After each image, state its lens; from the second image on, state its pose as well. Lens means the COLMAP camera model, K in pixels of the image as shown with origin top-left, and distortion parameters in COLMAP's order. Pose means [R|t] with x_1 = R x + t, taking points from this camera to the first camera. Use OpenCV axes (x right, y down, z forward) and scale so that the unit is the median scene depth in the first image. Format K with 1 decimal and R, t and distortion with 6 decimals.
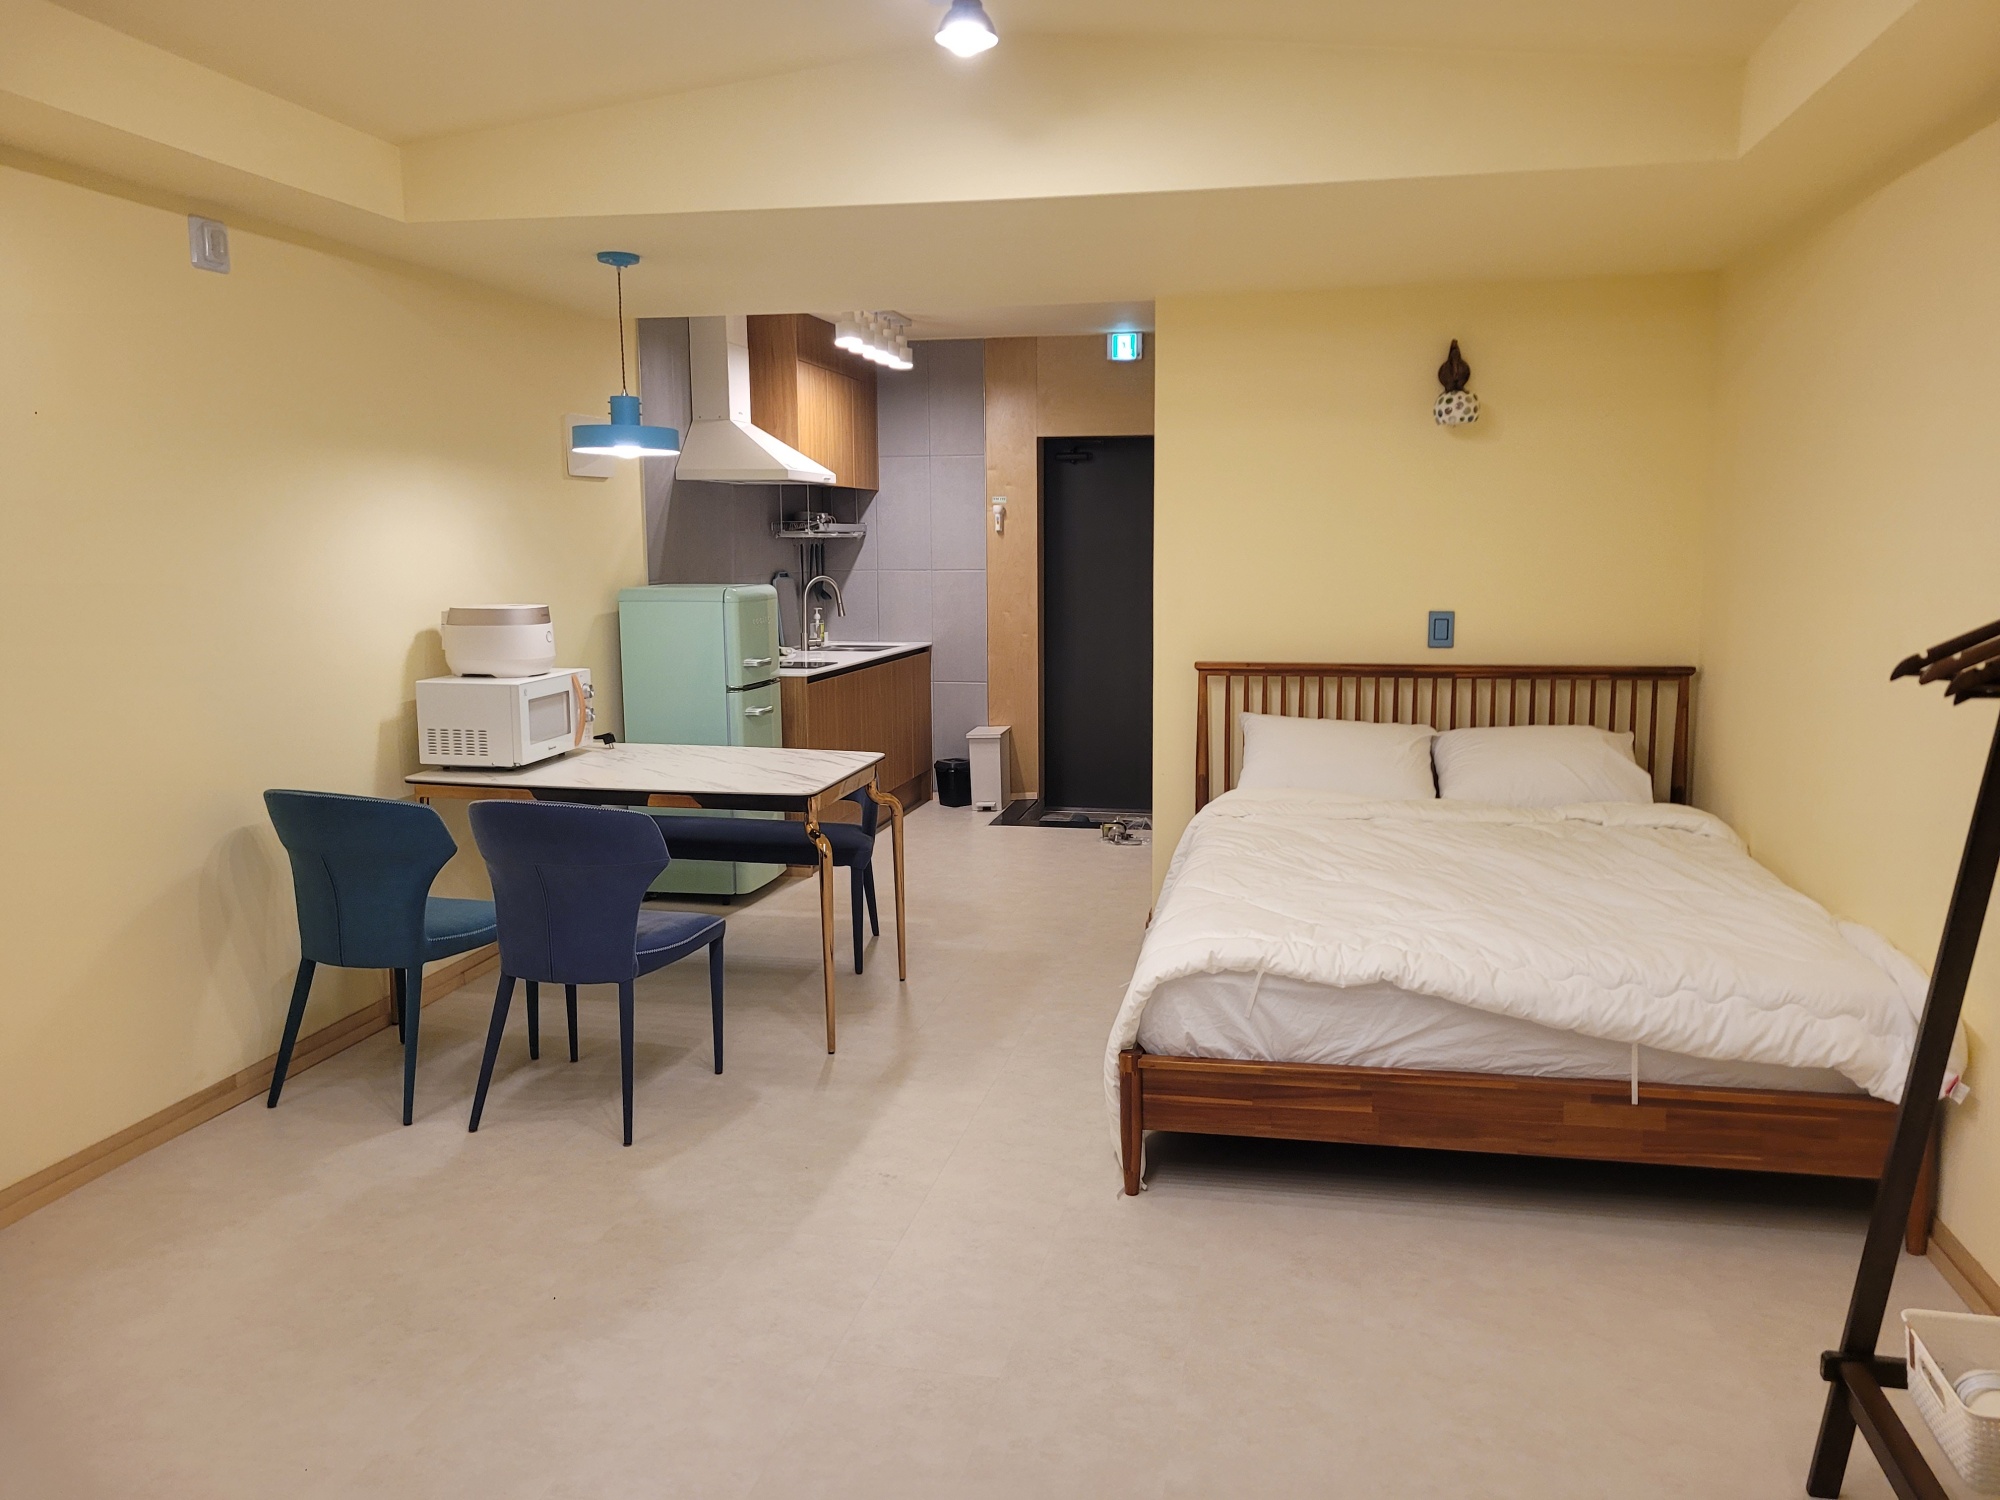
lens RADIAL K [[1511.8, 0, 1000.0], [0, 1511.8, 750.0], [0, 0, 1]] dist [0.000896, -0.000212]
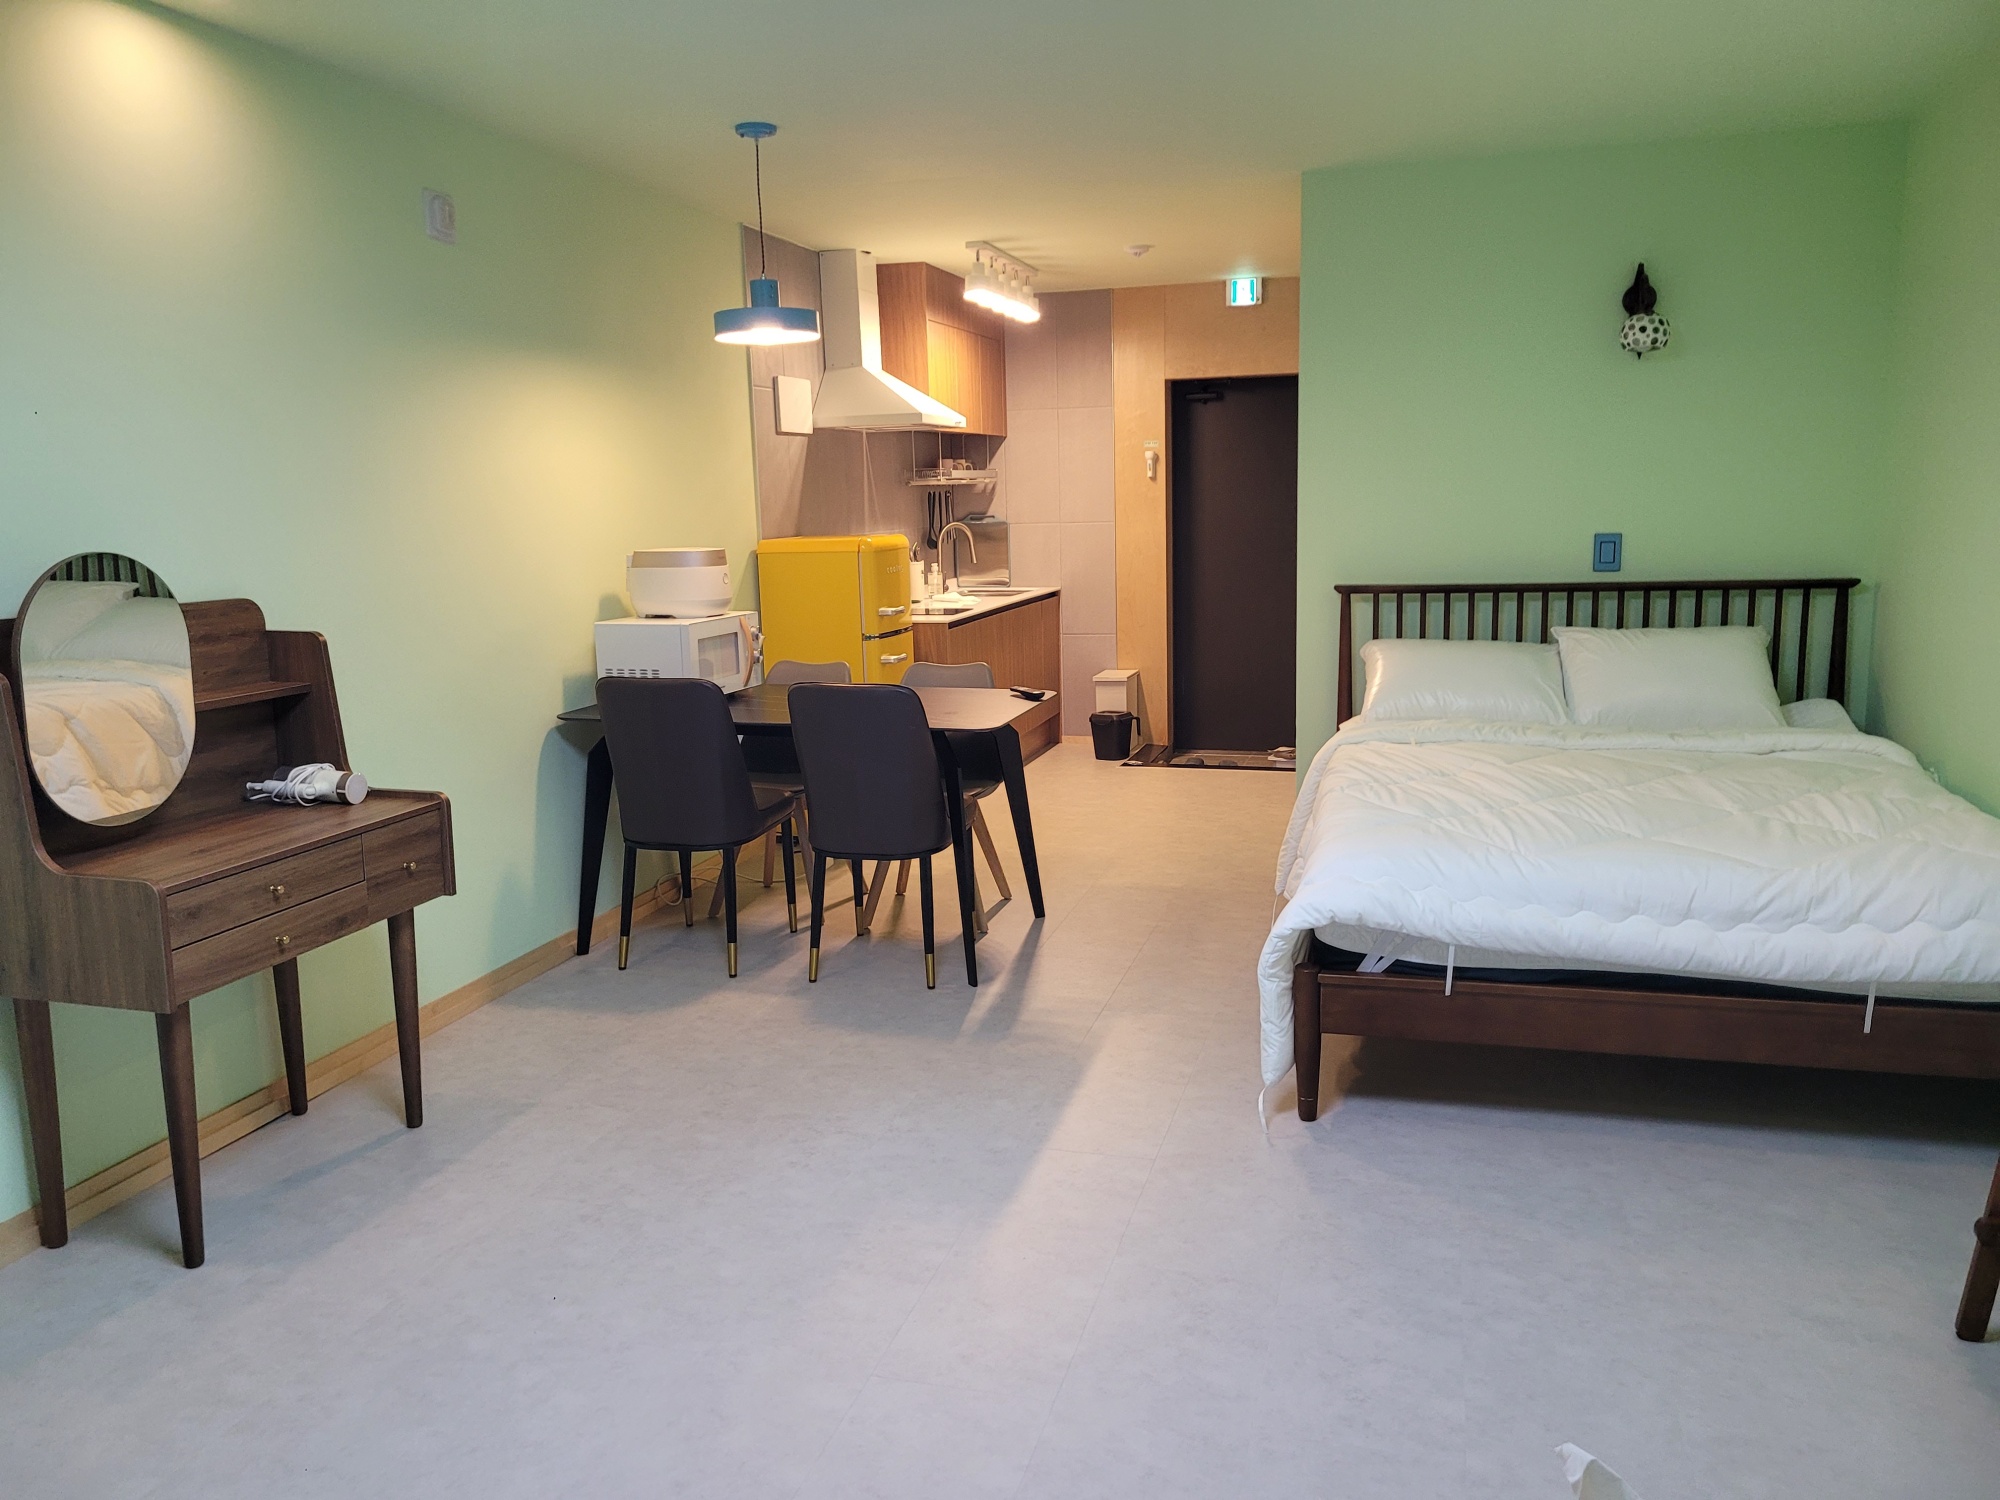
lens RADIAL K [[1511.8, 0, 1000.0], [0, 1511.8, 750.0], [0, 0, 1]] dist [0.000896, -0.000212]
pose [[0.996642, -0.028993, 0.076577, -0.170599], [0.029094, 0.999577, -0.000201, 0.037141], [-0.076538, 0.002429, 0.997064, -0.001073]]
